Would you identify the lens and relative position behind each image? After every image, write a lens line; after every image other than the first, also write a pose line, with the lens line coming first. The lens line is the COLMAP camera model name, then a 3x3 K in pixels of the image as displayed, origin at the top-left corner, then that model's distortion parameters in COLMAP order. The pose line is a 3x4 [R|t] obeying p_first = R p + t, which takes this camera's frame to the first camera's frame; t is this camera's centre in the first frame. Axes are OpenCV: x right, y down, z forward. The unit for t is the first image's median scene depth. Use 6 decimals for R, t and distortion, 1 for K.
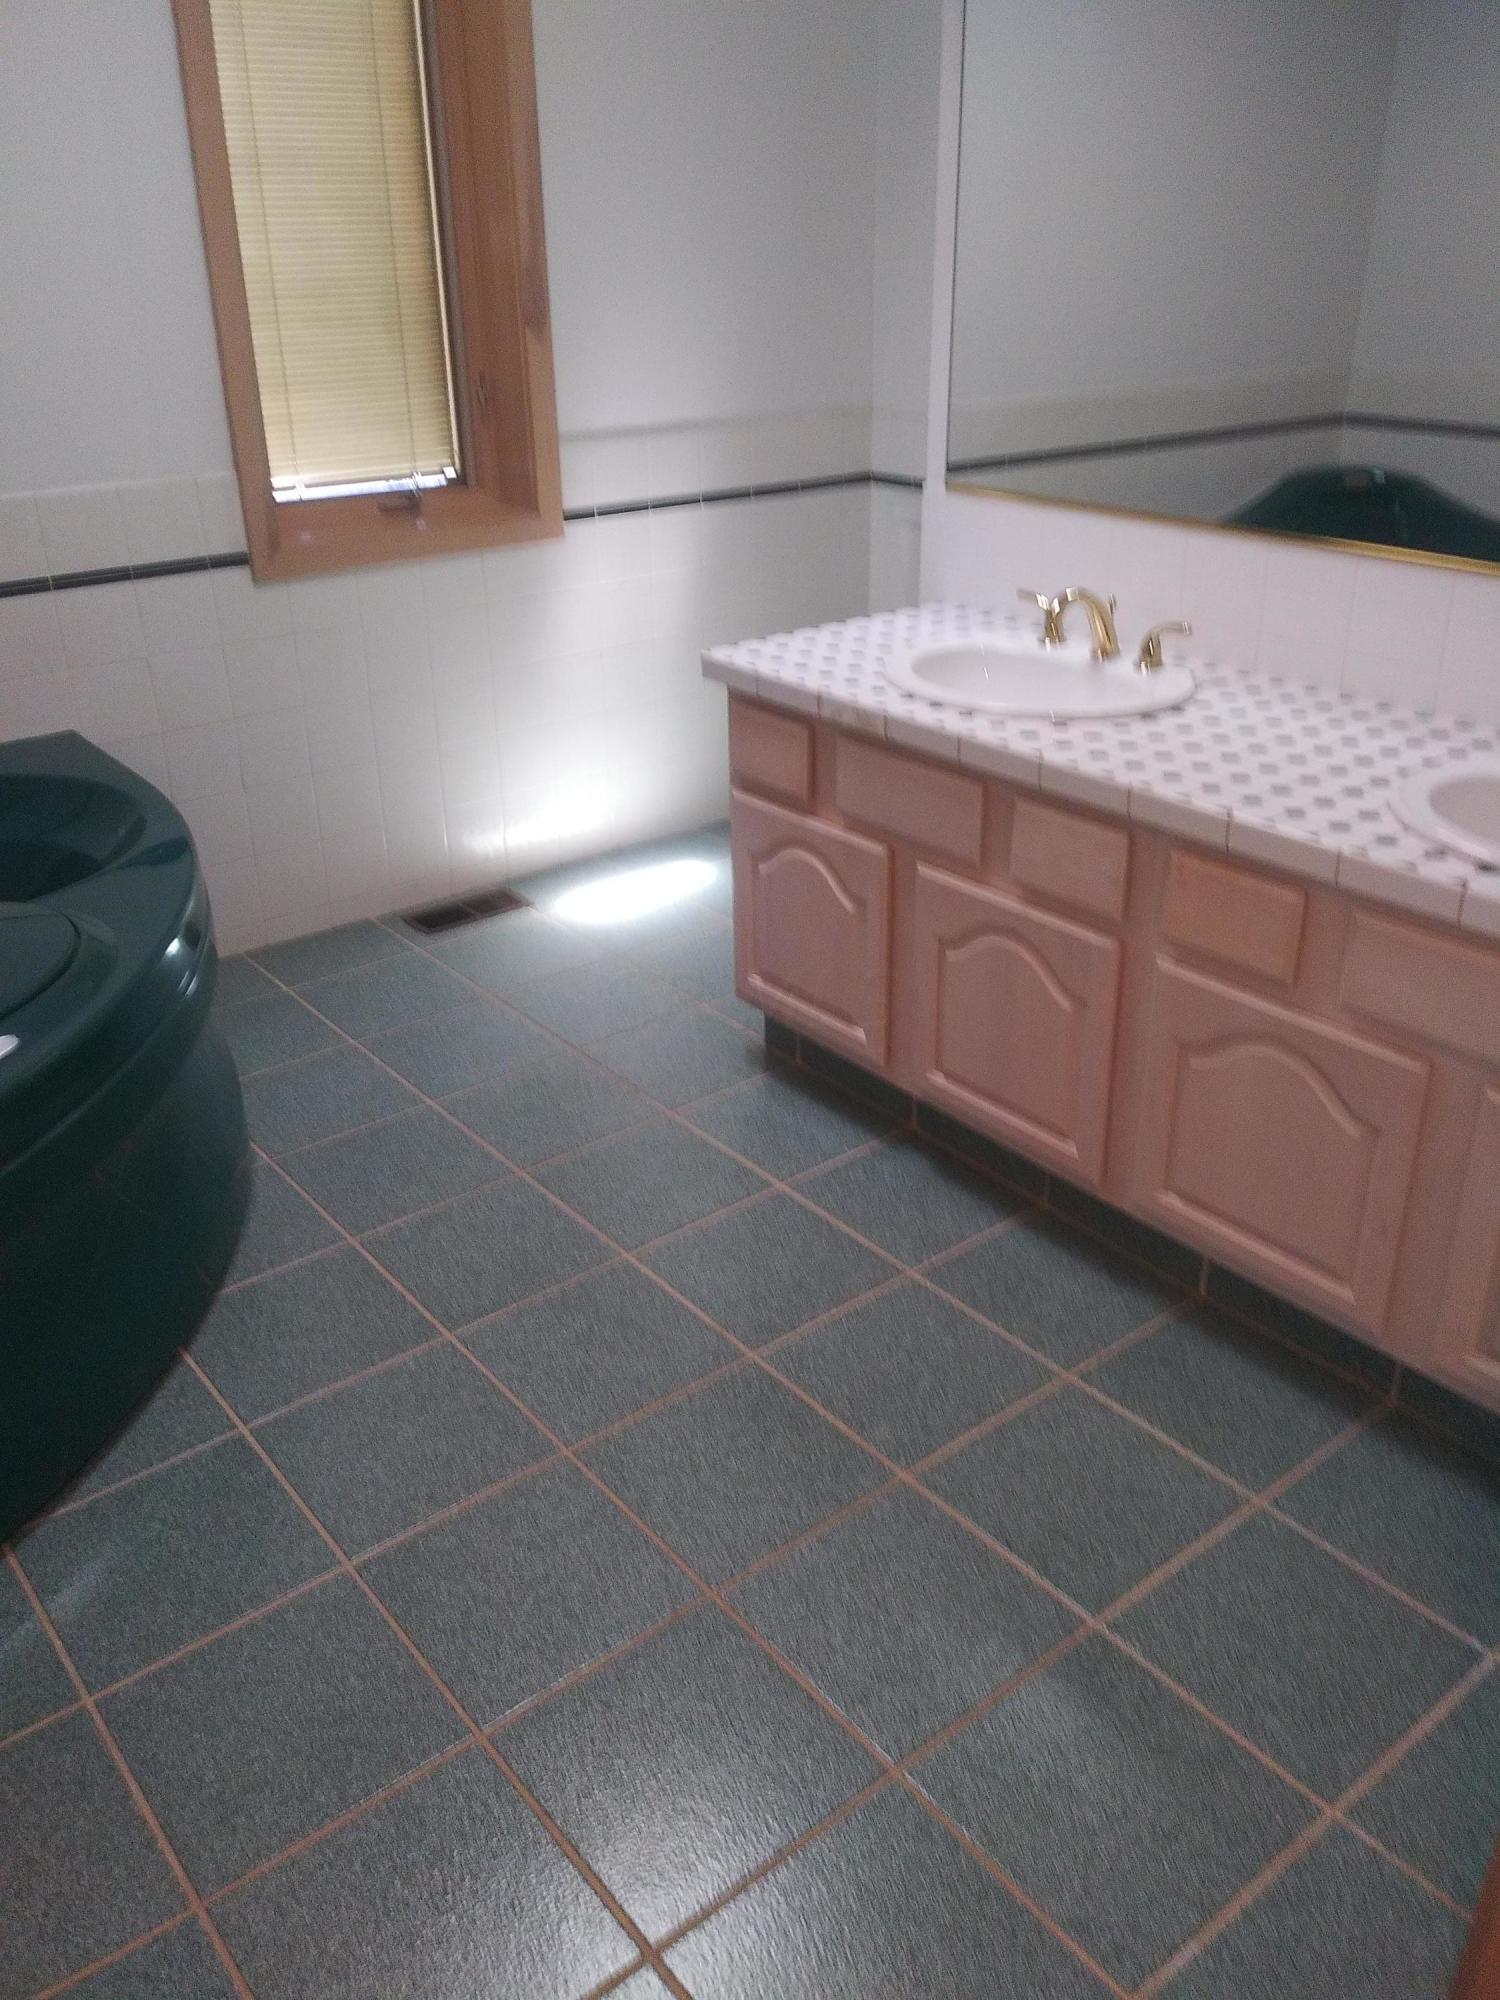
lens RADIAL K [[1606.2, 0, 736.2], [0, 1606.2, 993.7], [0, 0, 1]] dist [0.035443, -0.085481]
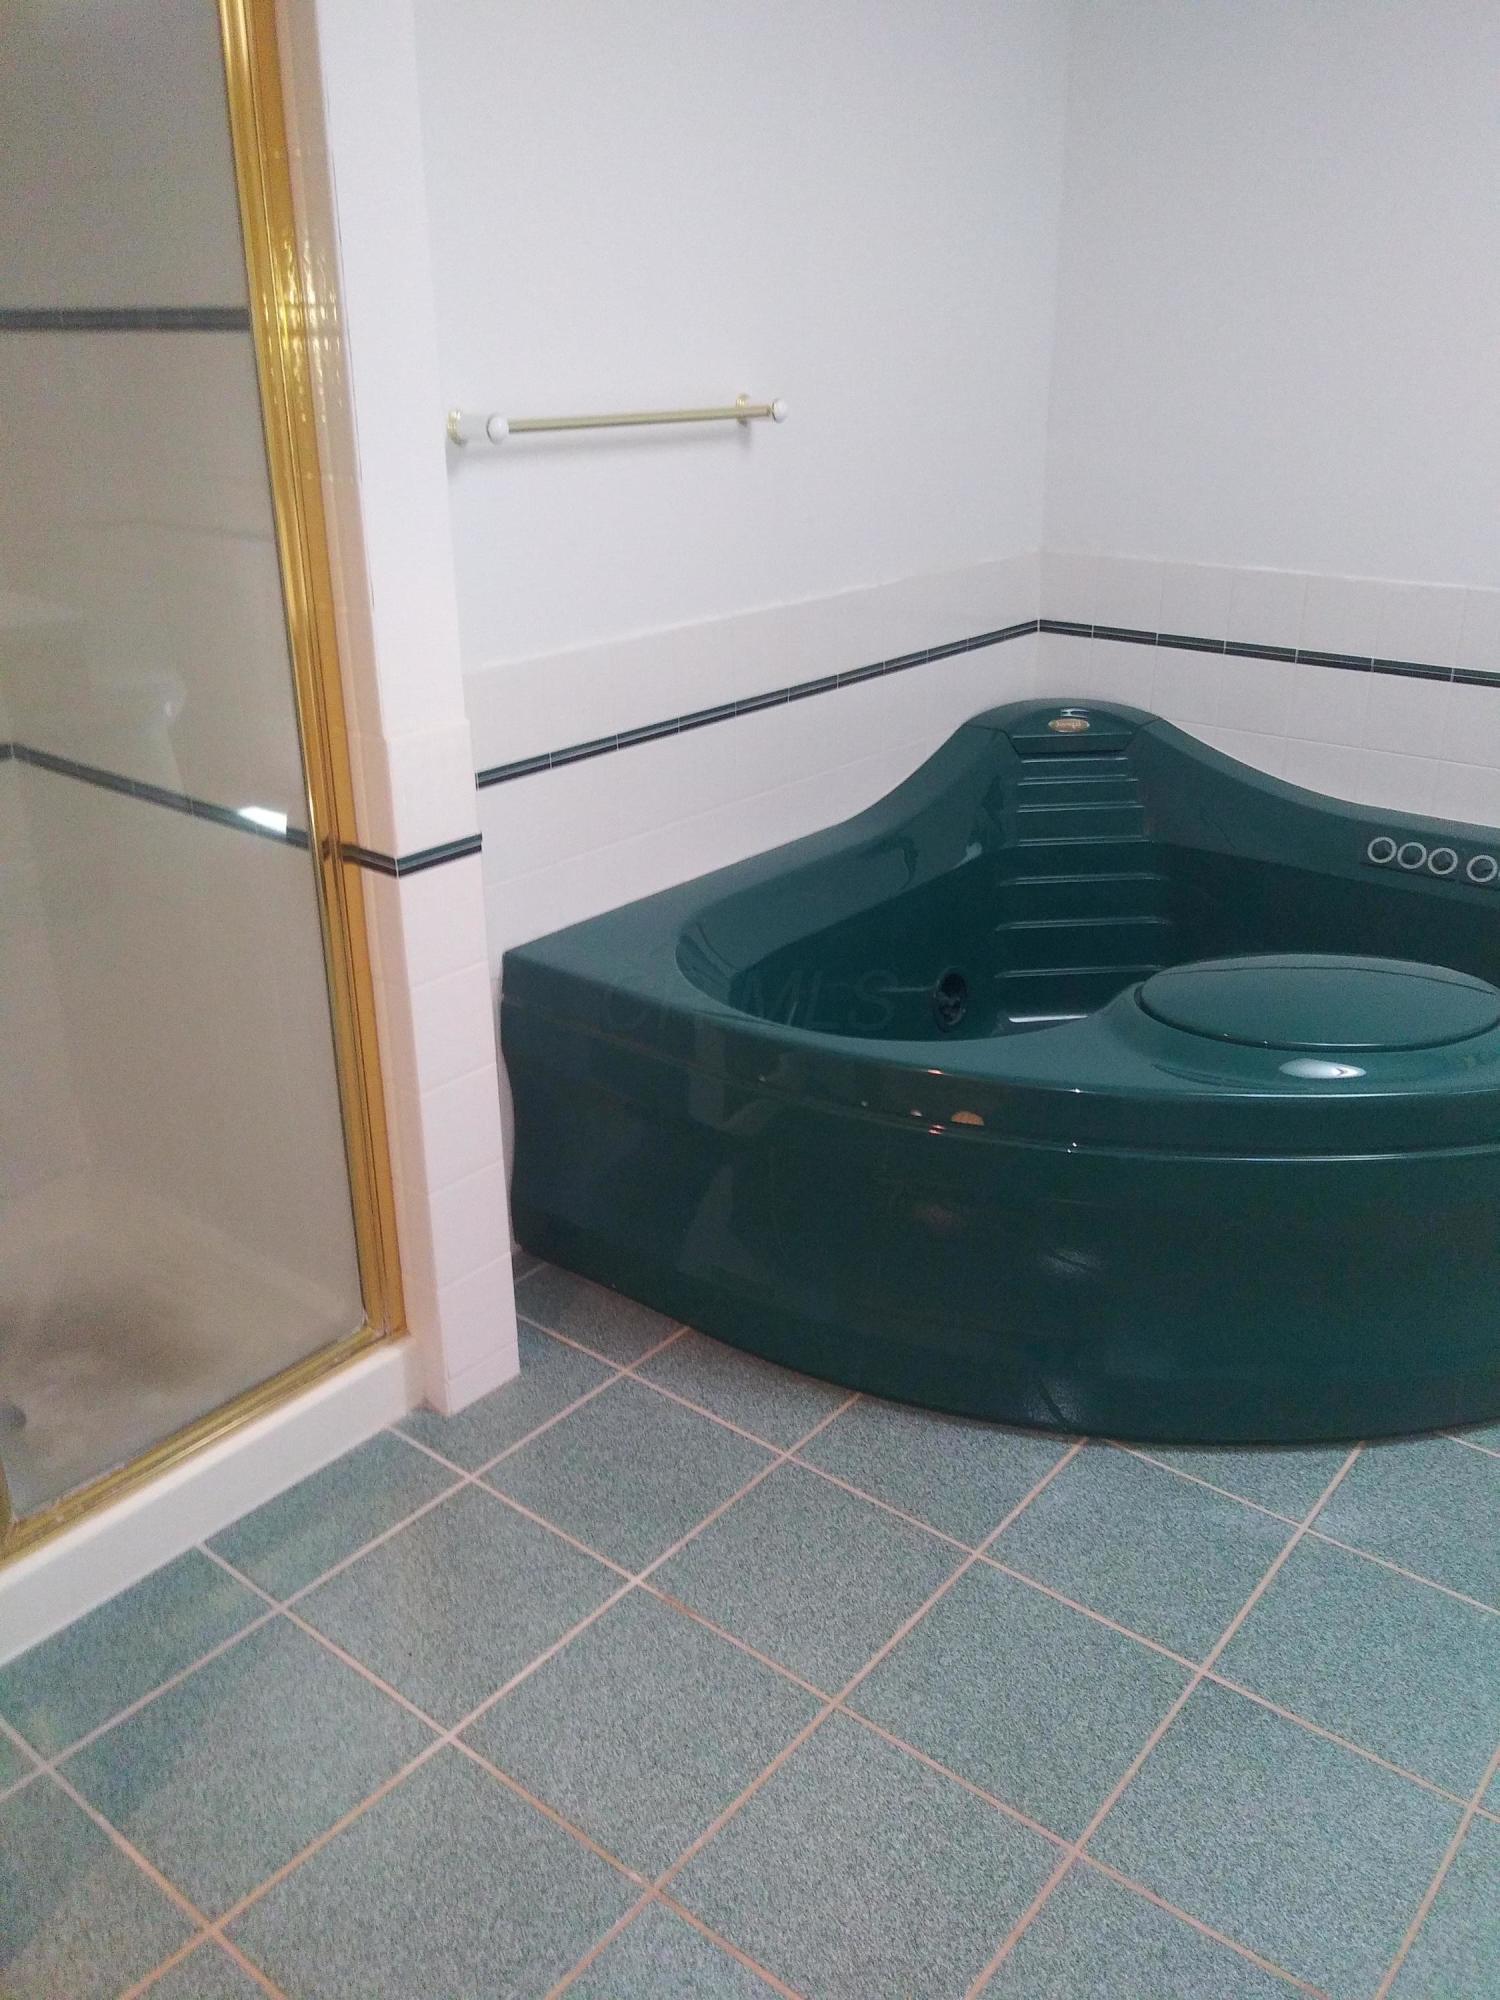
lens RADIAL K [[1606.2, 0, 736.2], [0, 1606.2, 993.7], [0, 0, 1]] dist [0.035443, -0.085481]
pose [[0.208026, 0.386939, -0.898334, 0.473987], [-0.418333, 0.865385, 0.275874, -0.172078], [0.884151, 0.318414, 0.341892, 0.319251]]
